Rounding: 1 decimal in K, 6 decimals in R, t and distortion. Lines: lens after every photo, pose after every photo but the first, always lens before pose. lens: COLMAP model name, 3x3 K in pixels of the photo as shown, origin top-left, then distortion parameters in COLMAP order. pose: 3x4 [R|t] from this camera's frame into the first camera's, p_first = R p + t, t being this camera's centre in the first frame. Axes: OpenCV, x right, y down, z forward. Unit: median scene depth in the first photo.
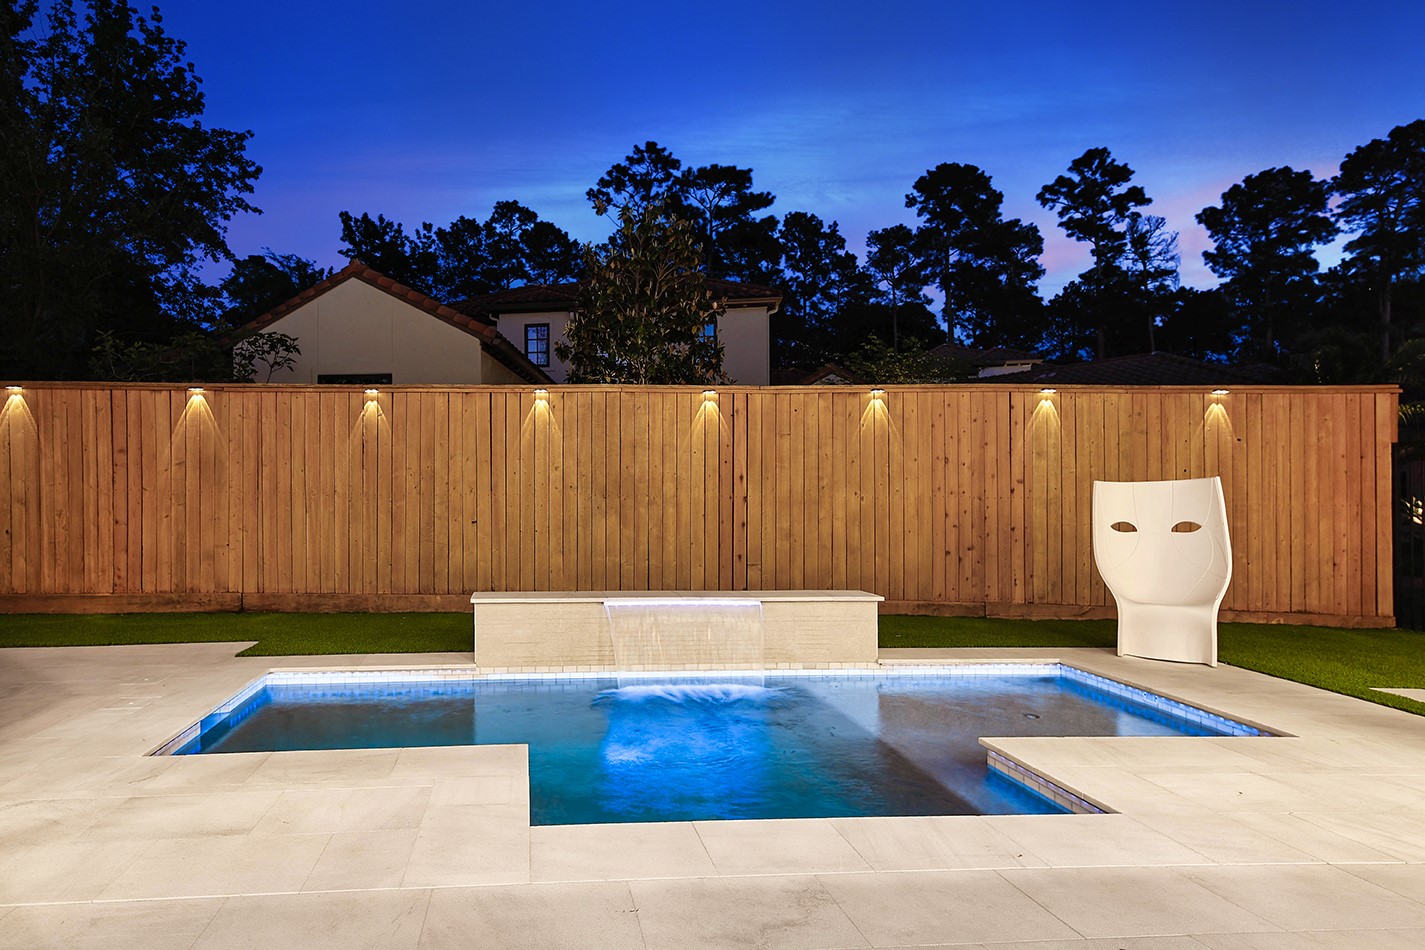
lens RADIAL K [[693.3, 0, 712.5], [0, 693.3, 475.0], [0, 0, 1]] dist [-0.000791, -0.000144]
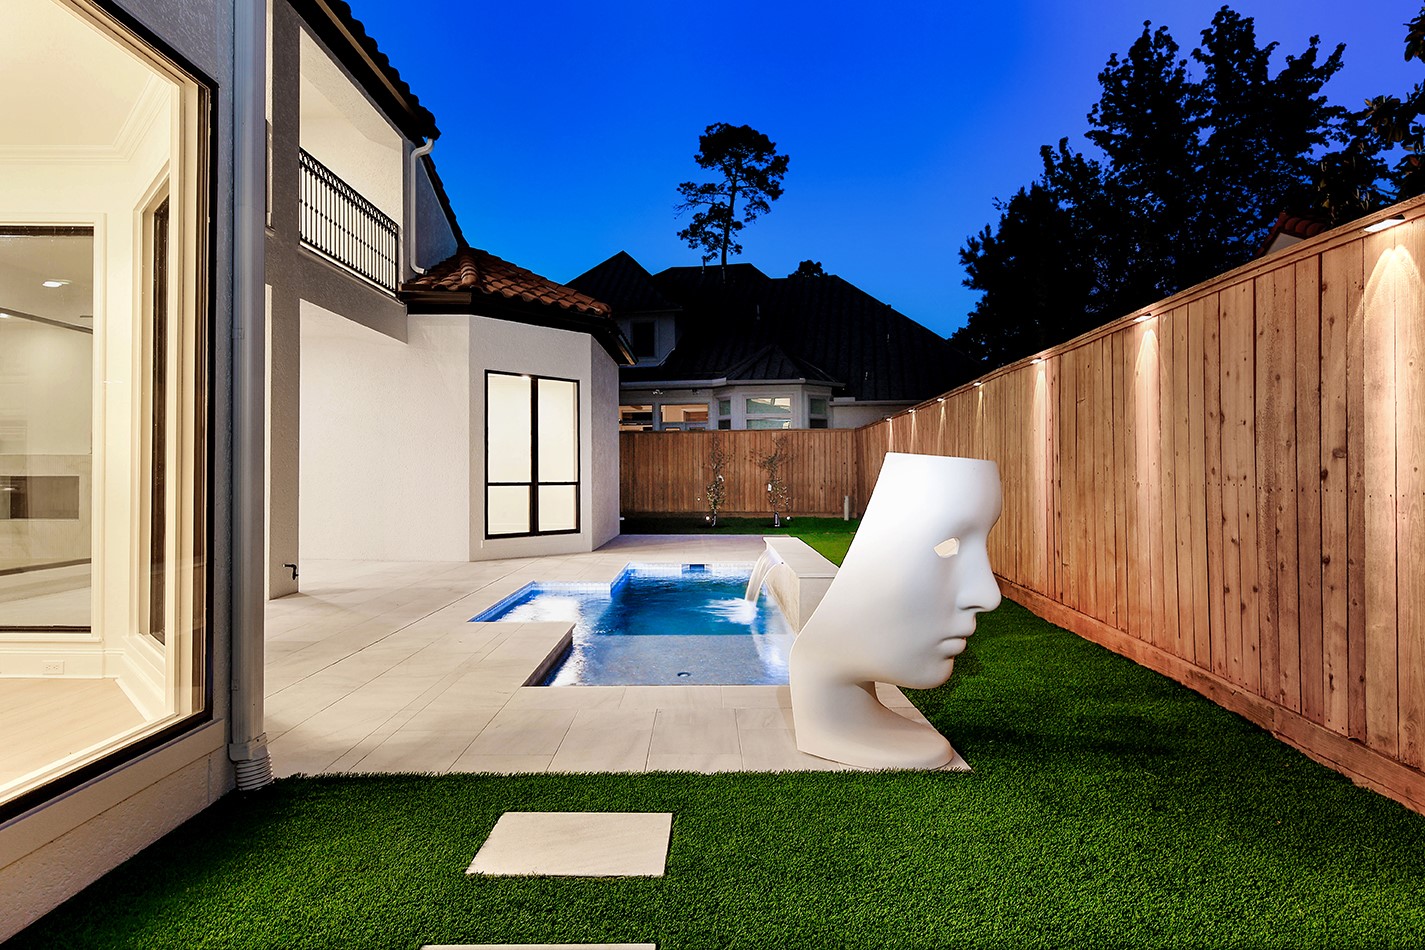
lens RADIAL K [[693.3, 0, 712.5], [0, 693.3, 475.0], [0, 0, 1]] dist [-0.000791, -0.000144]
pose [[-0.039875, 0.004638, -0.999194, 0.892376], [0.000712, 0.999989, 0.004614, 0.020511], [0.999204, -0.000527, -0.039878, 0.625394]]
